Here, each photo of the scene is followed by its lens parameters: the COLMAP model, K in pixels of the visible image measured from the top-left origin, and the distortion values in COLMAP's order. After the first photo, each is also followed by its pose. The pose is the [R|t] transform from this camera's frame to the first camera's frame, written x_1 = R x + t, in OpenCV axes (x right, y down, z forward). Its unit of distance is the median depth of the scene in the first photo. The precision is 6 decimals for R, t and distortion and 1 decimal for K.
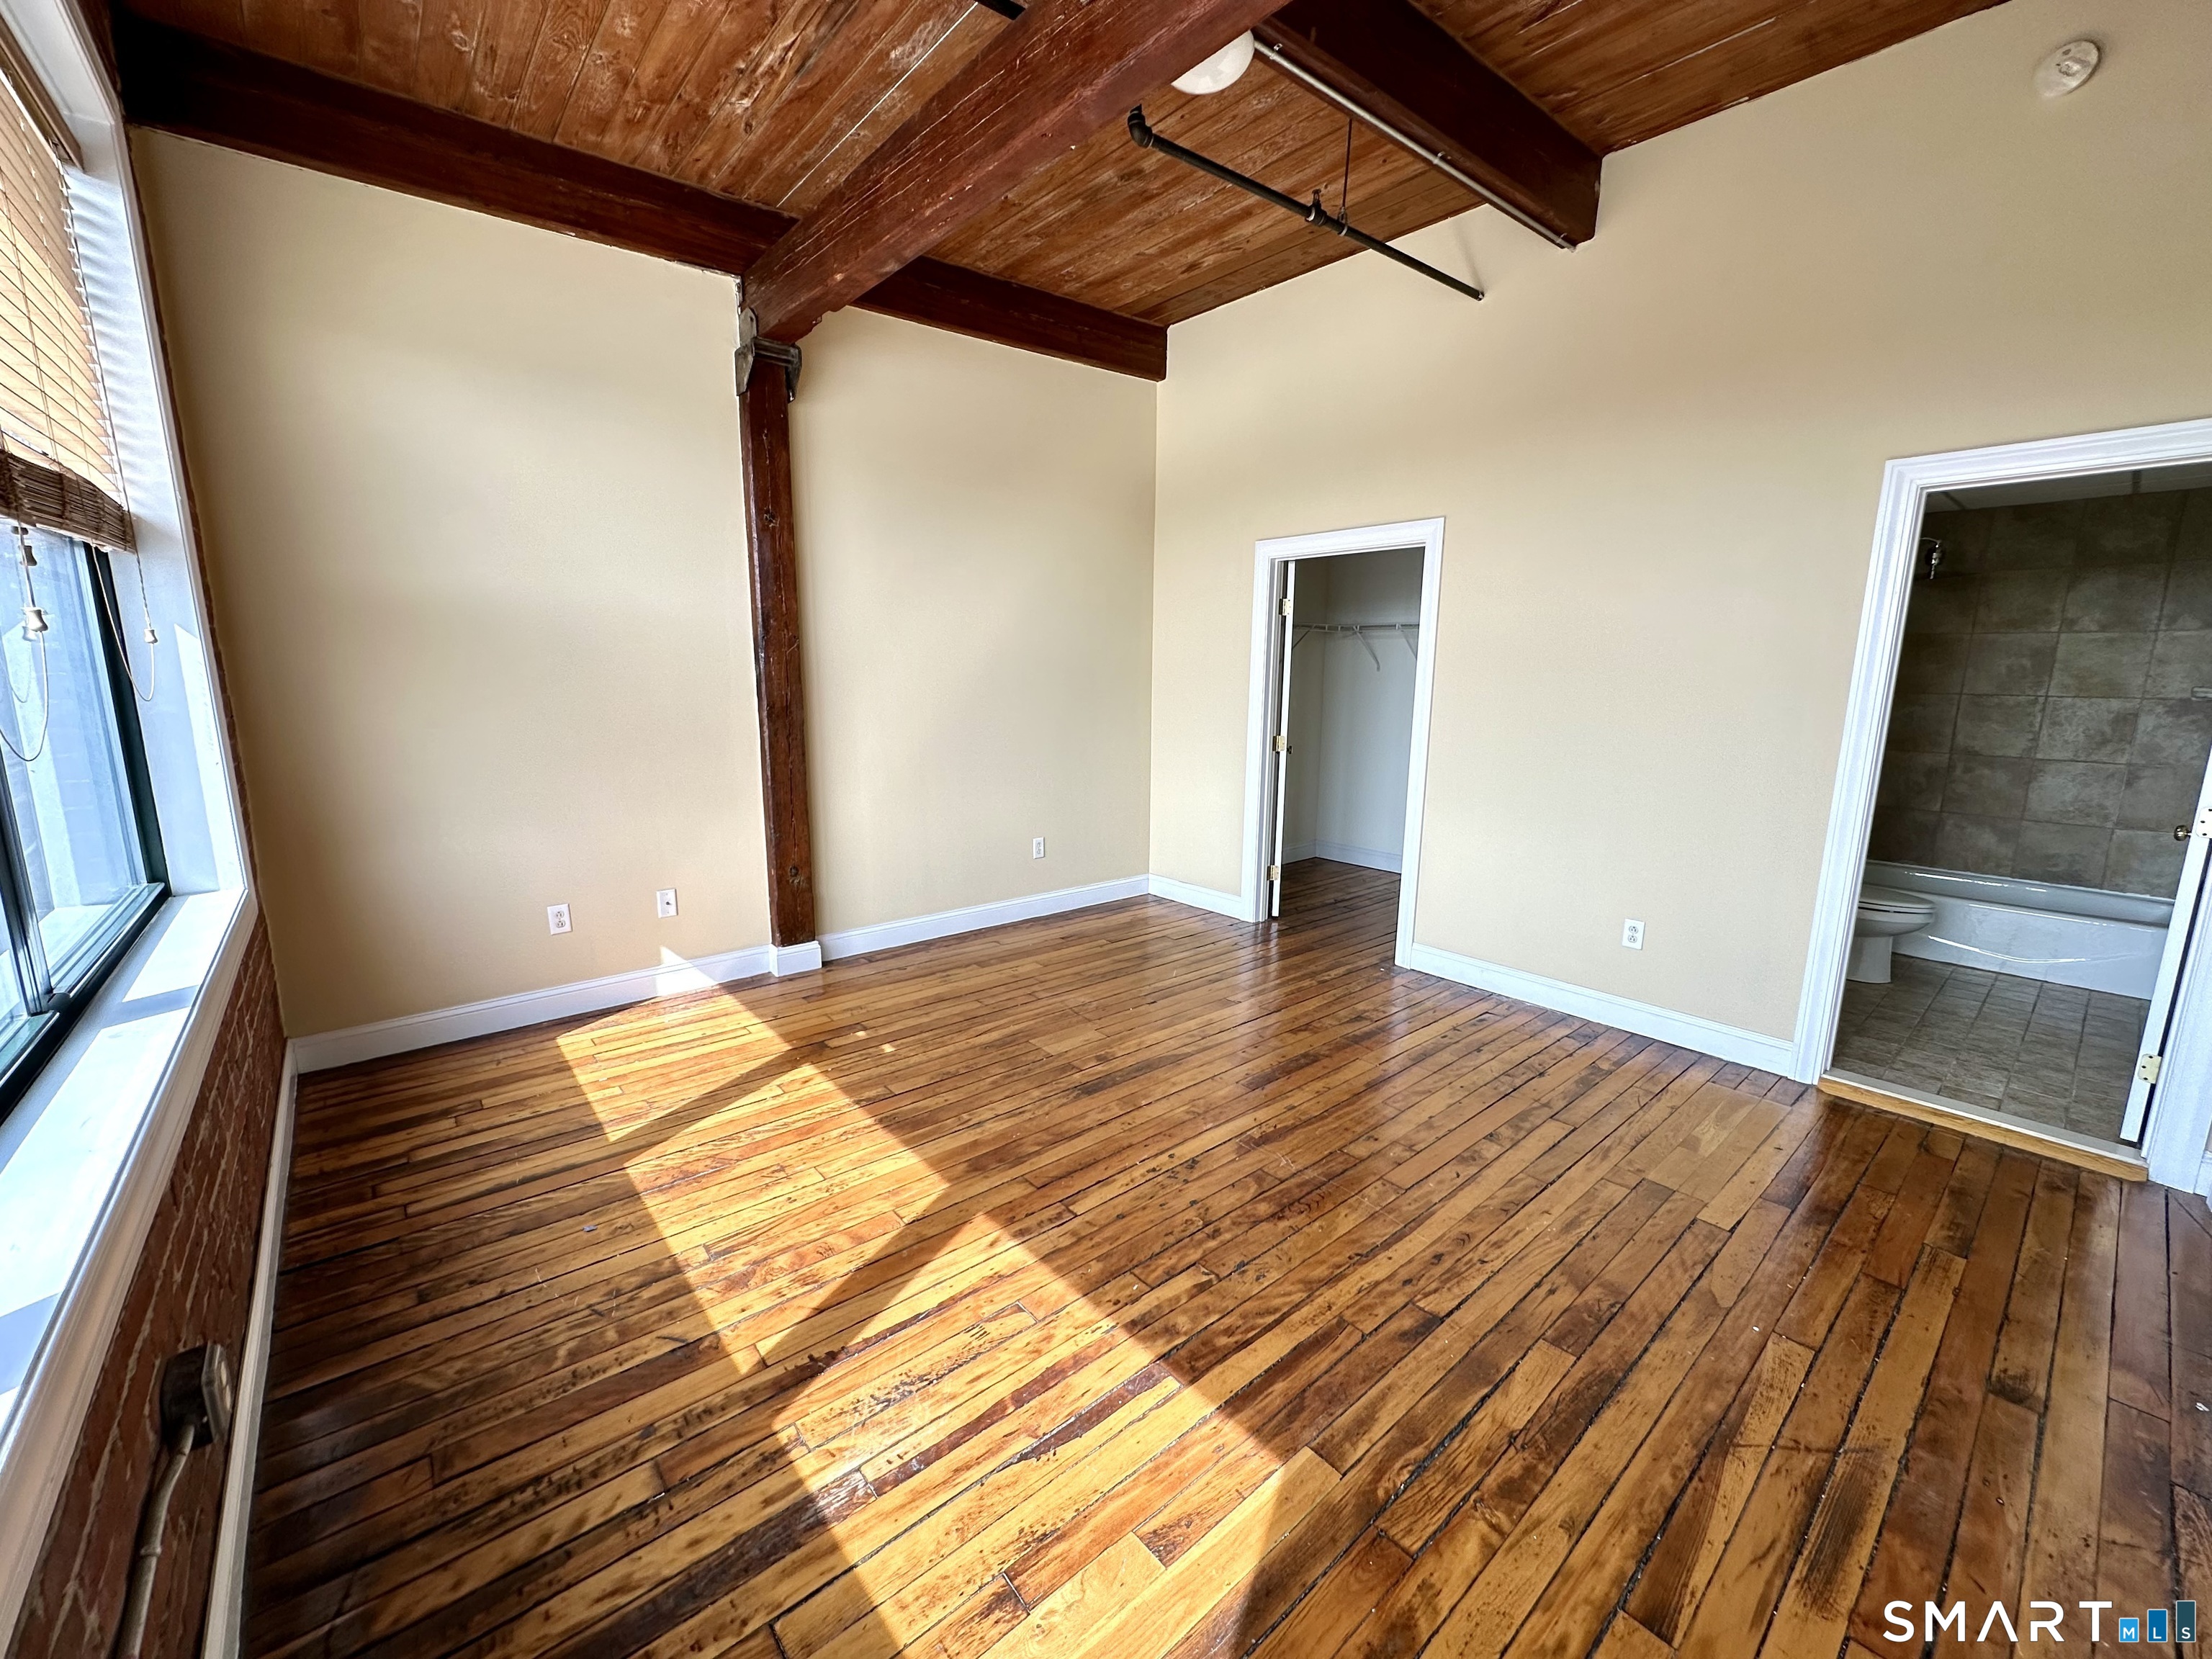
lens RADIAL K [[879.7, 0, 1112.4], [0, 879.7, 815.0], [0, 0, 1]] dist [-0.002723, 0.000528]
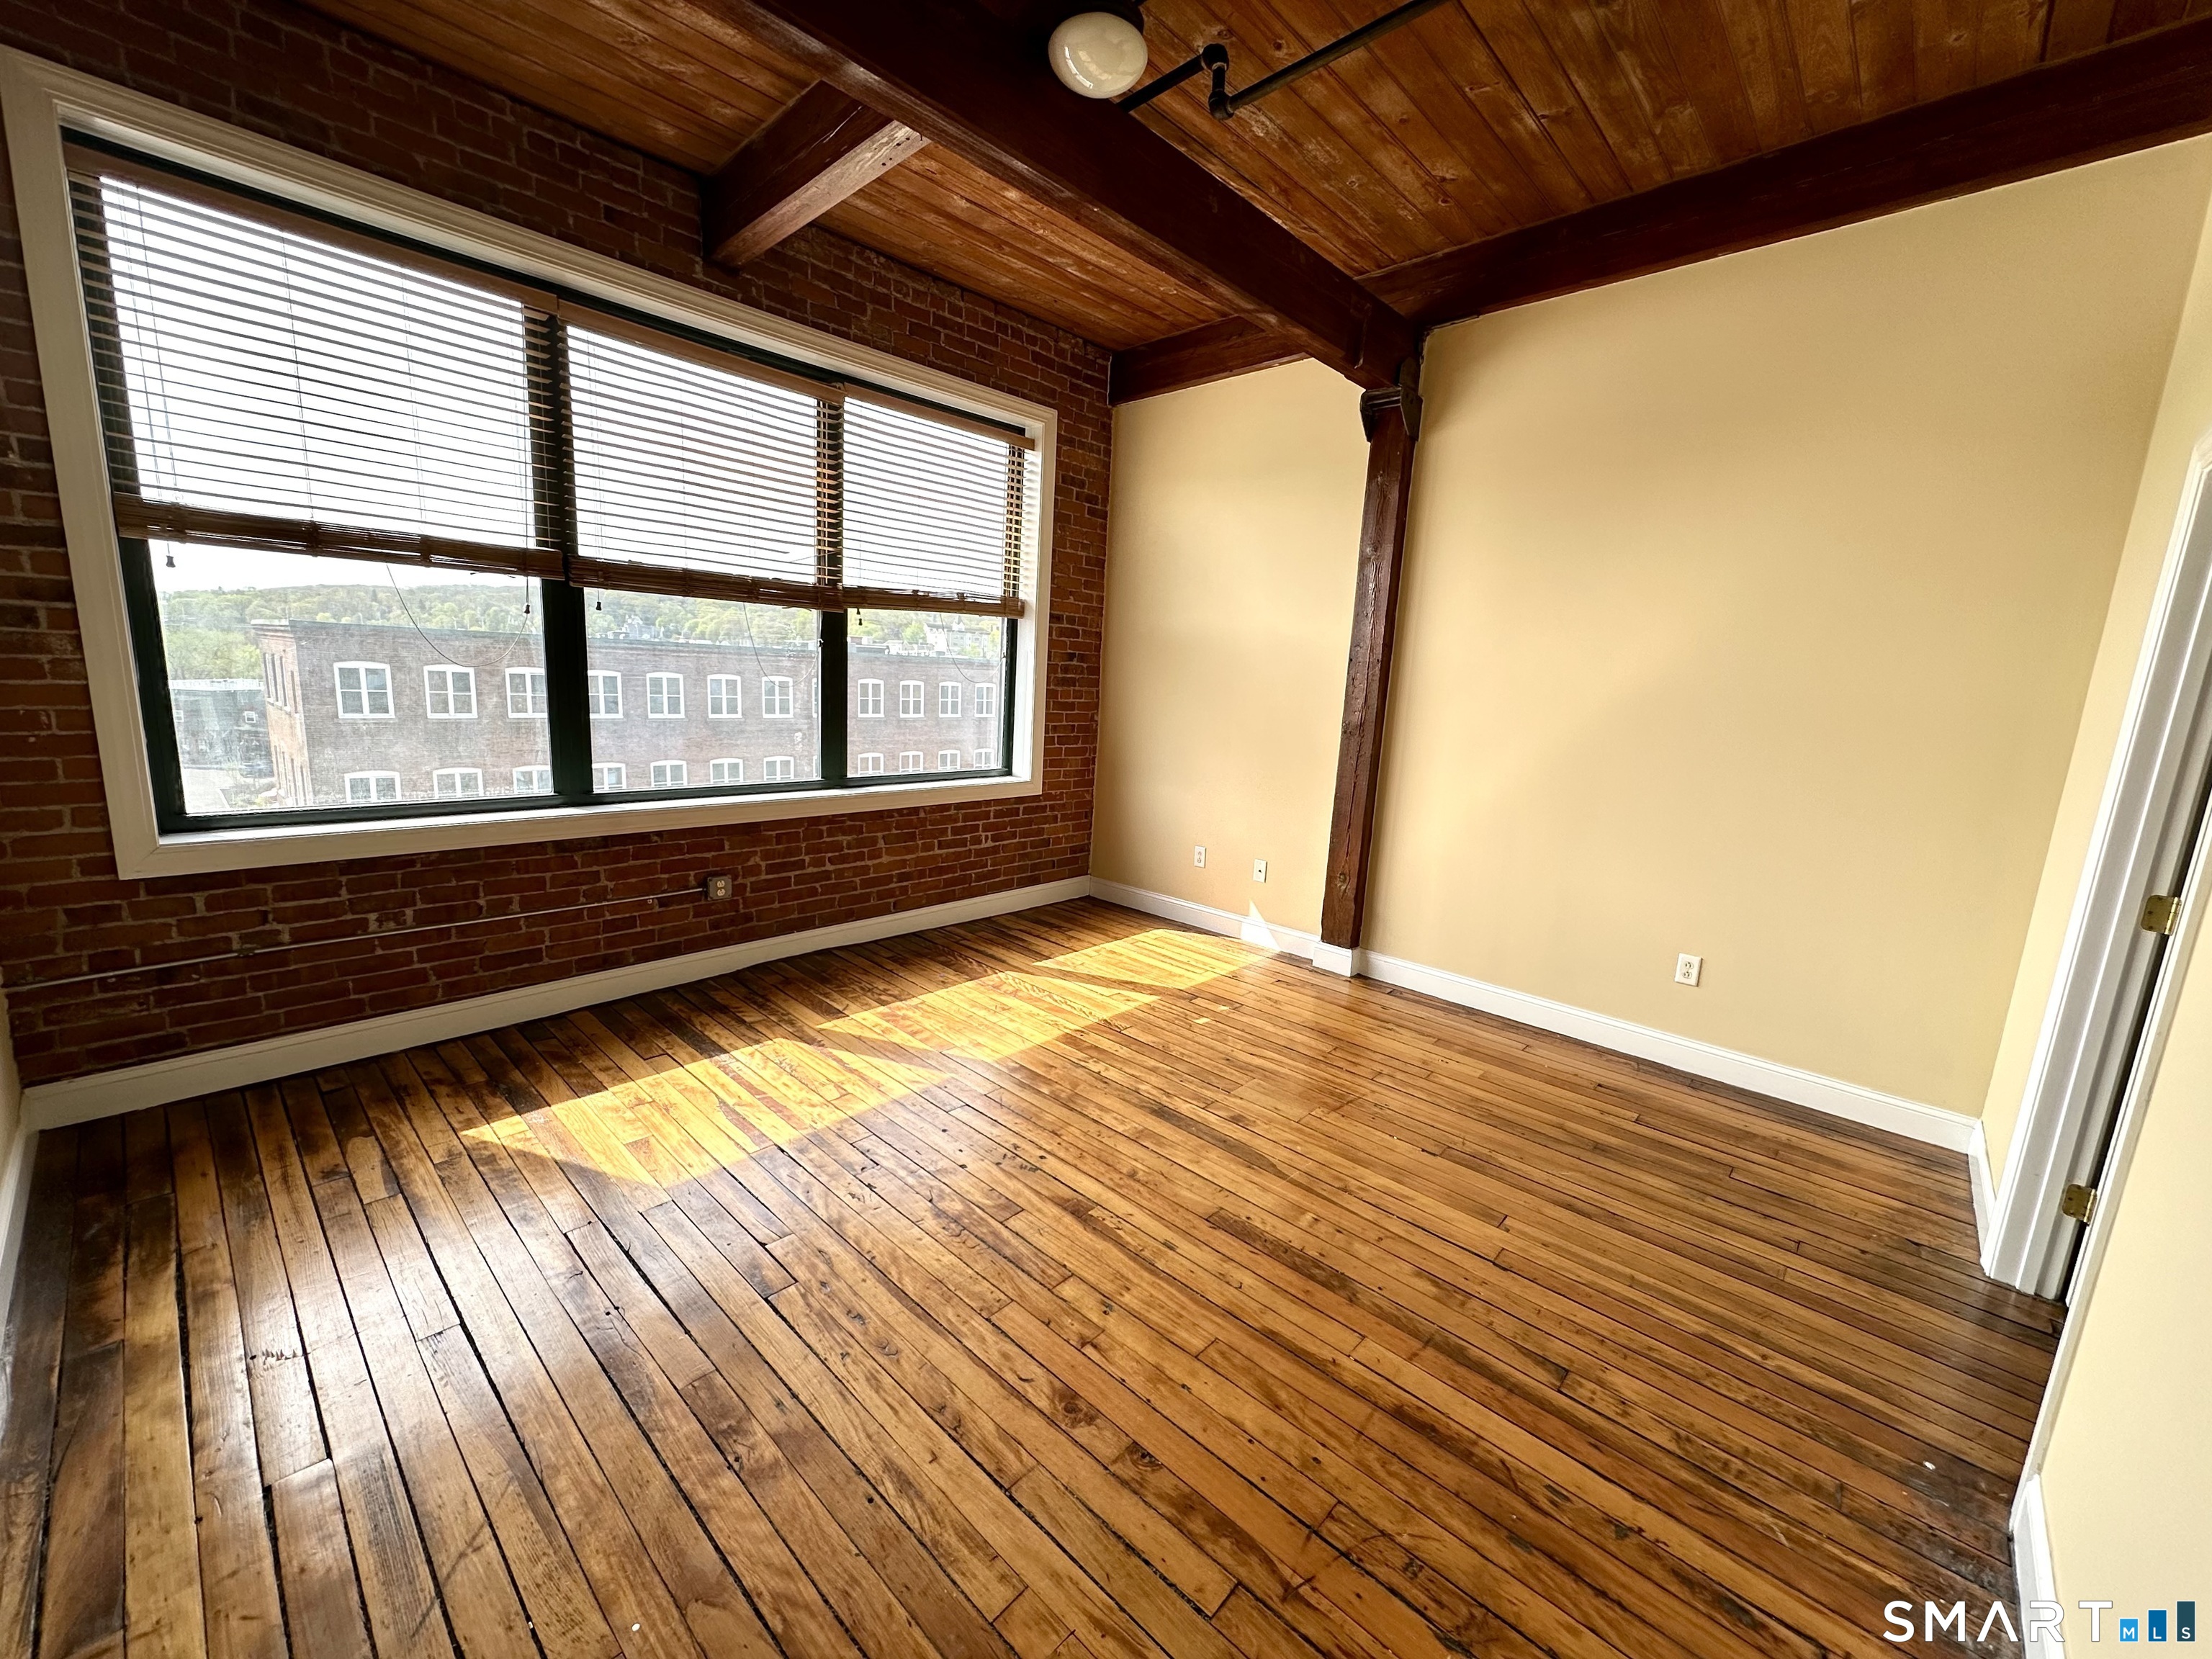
lens RADIAL K [[879.7, 0, 1113.8], [0, 879.7, 824.2], [0, 0, 1]] dist [-0.002723, 0.000528]
pose [[0.121975, 0.171322, -0.977635, 1.181073], [-0.216701, 0.965824, 0.142215, -0.169445], [0.968588, 0.194507, 0.154931, 1.001220]]
